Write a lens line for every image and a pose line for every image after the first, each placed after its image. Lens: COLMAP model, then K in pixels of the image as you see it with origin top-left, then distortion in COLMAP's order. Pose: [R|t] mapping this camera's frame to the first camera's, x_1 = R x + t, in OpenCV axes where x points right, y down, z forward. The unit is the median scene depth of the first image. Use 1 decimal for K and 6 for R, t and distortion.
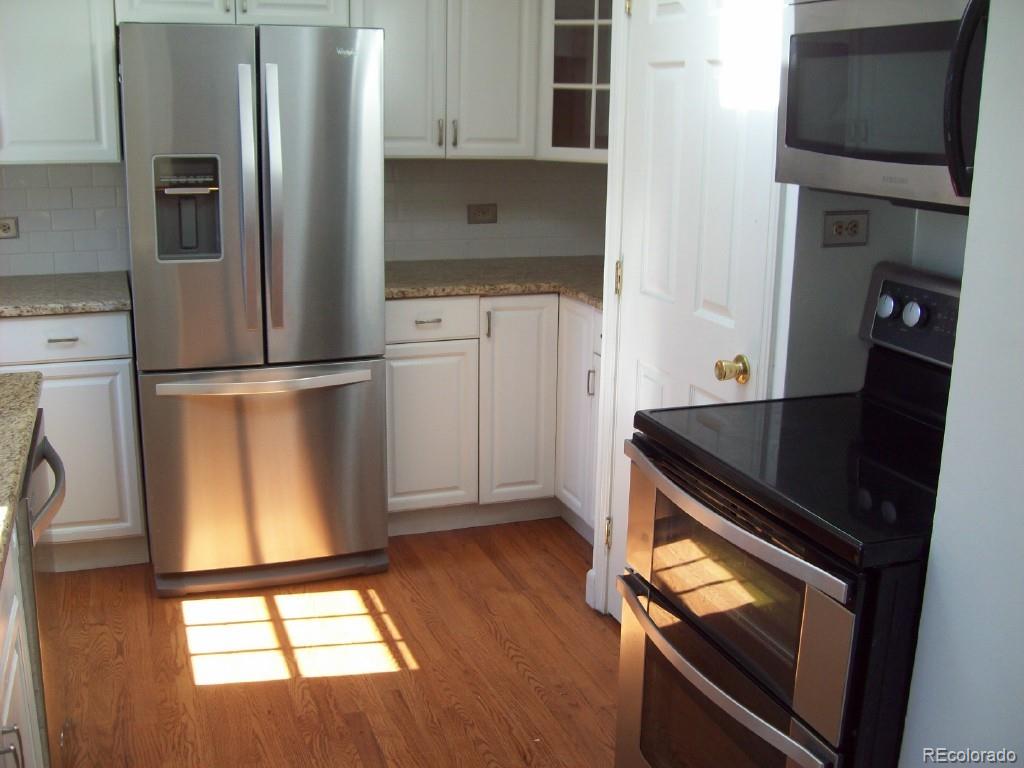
lens RADIAL K [[1083.9, 0, 512.0], [0, 1083.9, 384.0], [0, 0, 1]] dist [-0.194307, 0.154524]
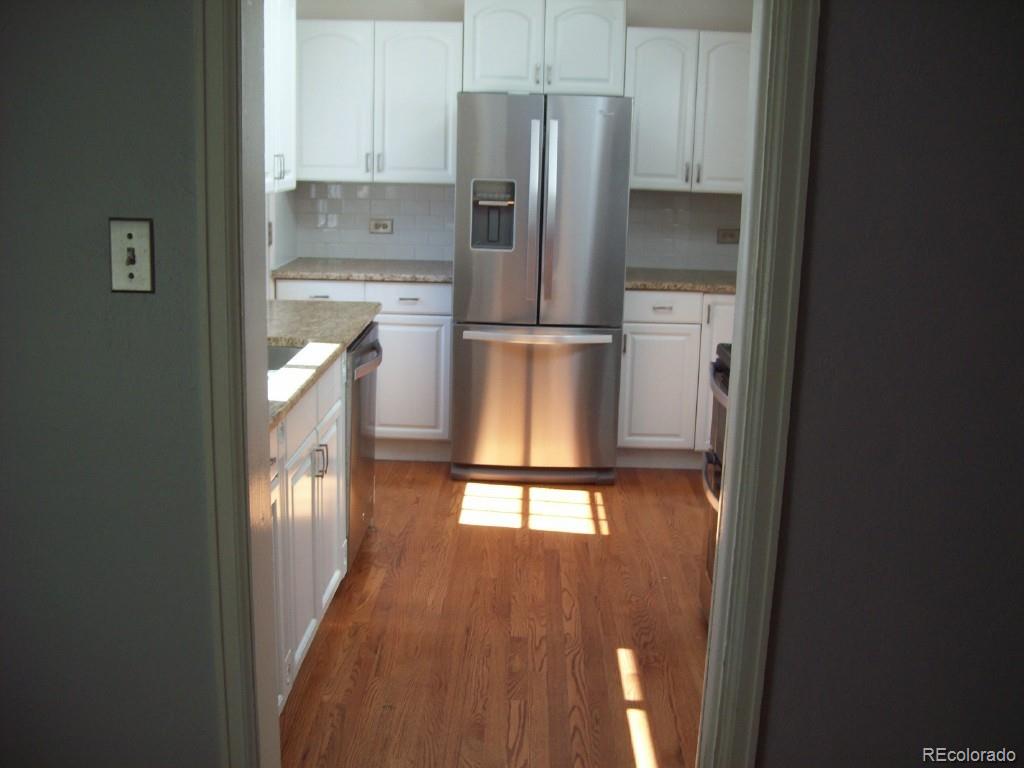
lens RADIAL K [[1083.9, 0, 512.0], [0, 1083.9, 384.0], [0, 0, 1]] dist [-0.194307, 0.154524]
pose [[0.930536, 0.084548, -0.356305, 0.266861], [-0.100361, 0.994609, -0.026096, 0.103268], [0.352178, 0.060042, 0.934005, -0.377556]]
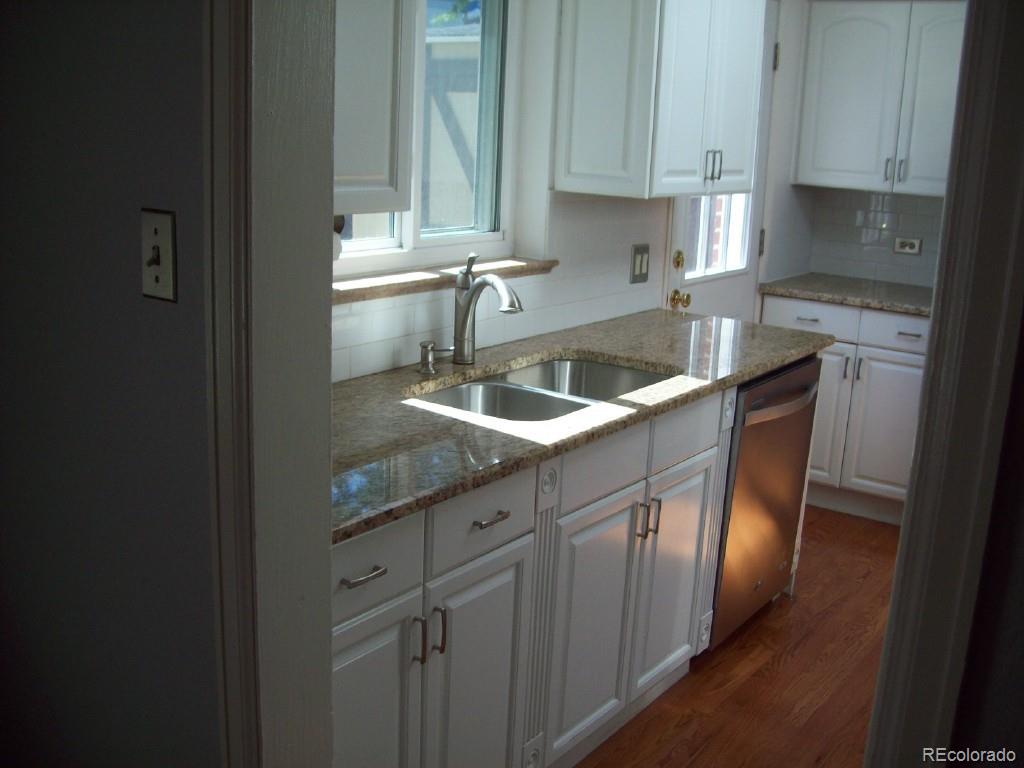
lens RADIAL K [[1083.9, 0, 512.0], [0, 1083.9, 384.0], [0, 0, 1]] dist [-0.194307, 0.154524]
pose [[0.553777, 0.196255, -0.809207, 0.340802], [-0.235999, 0.968970, 0.073497, 0.034338], [0.798521, 0.150271, 0.582909, -0.105184]]
